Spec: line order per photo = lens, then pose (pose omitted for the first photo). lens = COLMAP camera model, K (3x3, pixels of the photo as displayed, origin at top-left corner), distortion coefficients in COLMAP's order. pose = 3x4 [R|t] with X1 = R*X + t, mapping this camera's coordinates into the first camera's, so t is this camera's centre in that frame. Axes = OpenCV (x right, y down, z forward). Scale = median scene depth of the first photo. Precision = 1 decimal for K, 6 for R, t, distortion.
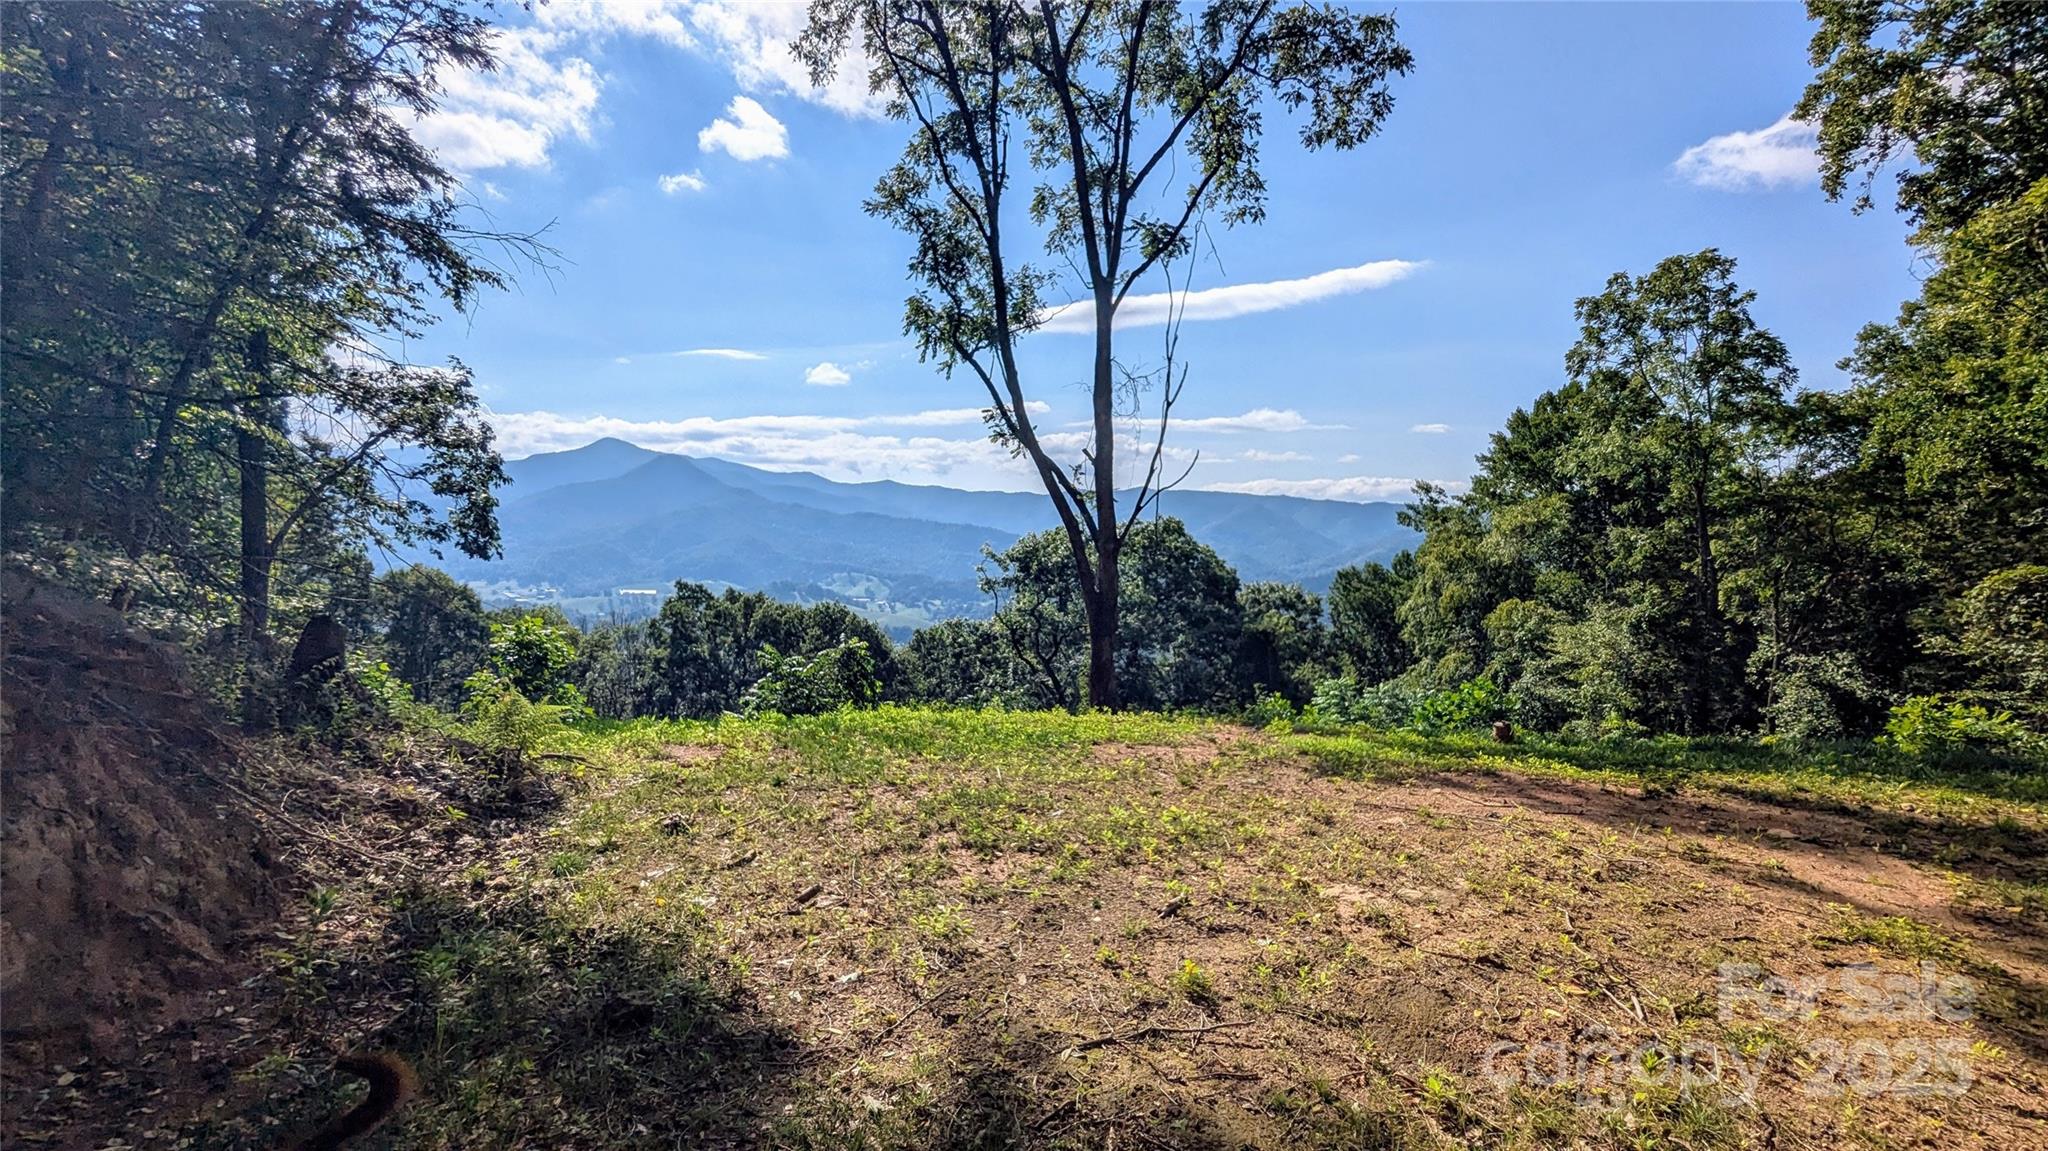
lens RADIAL K [[938.4, 0, 1011.8], [0, 938.4, 591.4], [0, 0, 1]] dist [0.002147, -0.009702]
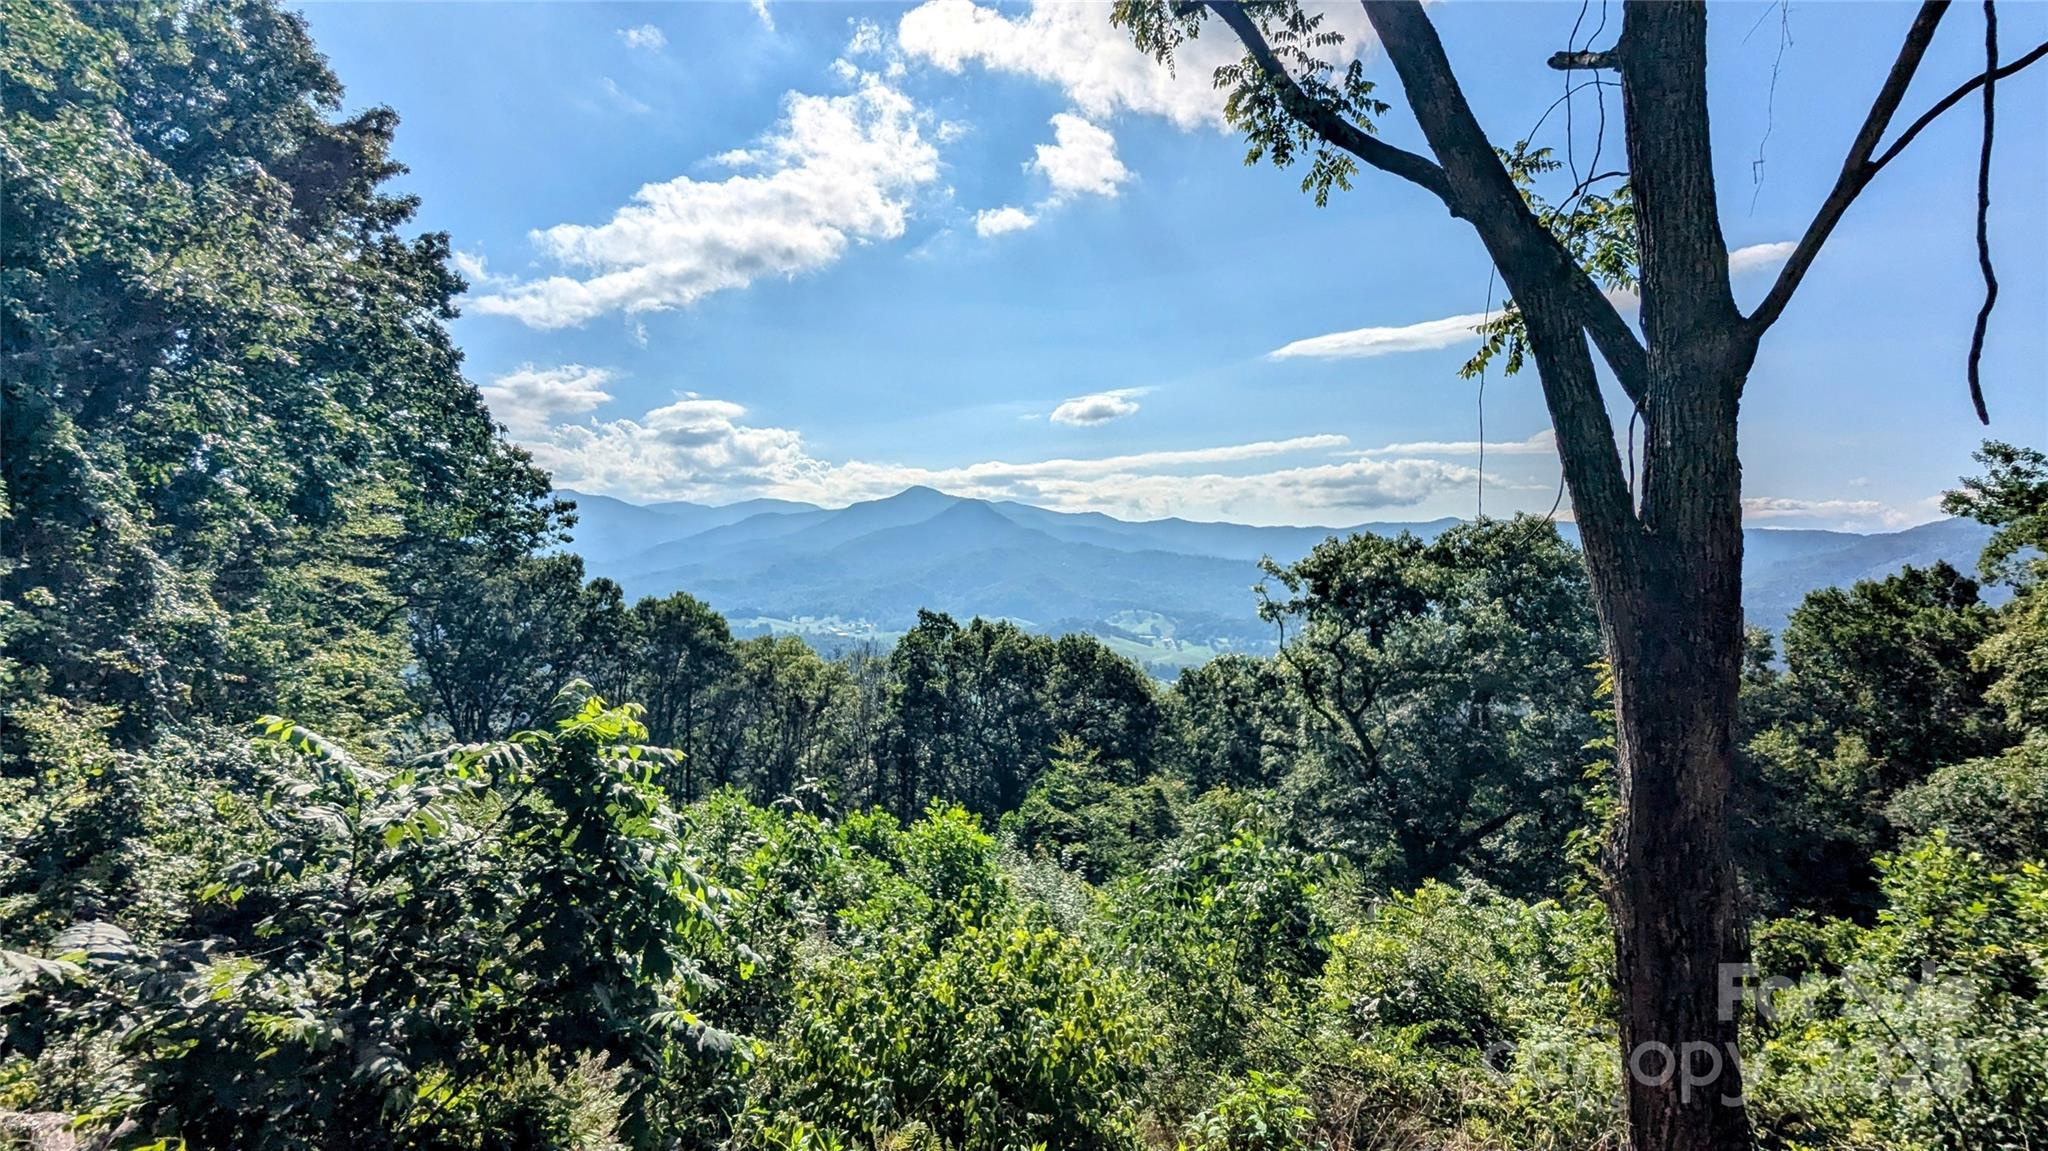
lens RADIAL K [[938.4, 0, 1011.8], [0, 938.4, 591.4], [0, 0, 1]] dist [0.002147, -0.009702]
pose [[0.955014, -0.004692, -0.296523, 0.000146], [-0.006931, 0.999249, -0.038133, 0.007431], [0.296479, 0.038473, 0.954264, 0.208446]]
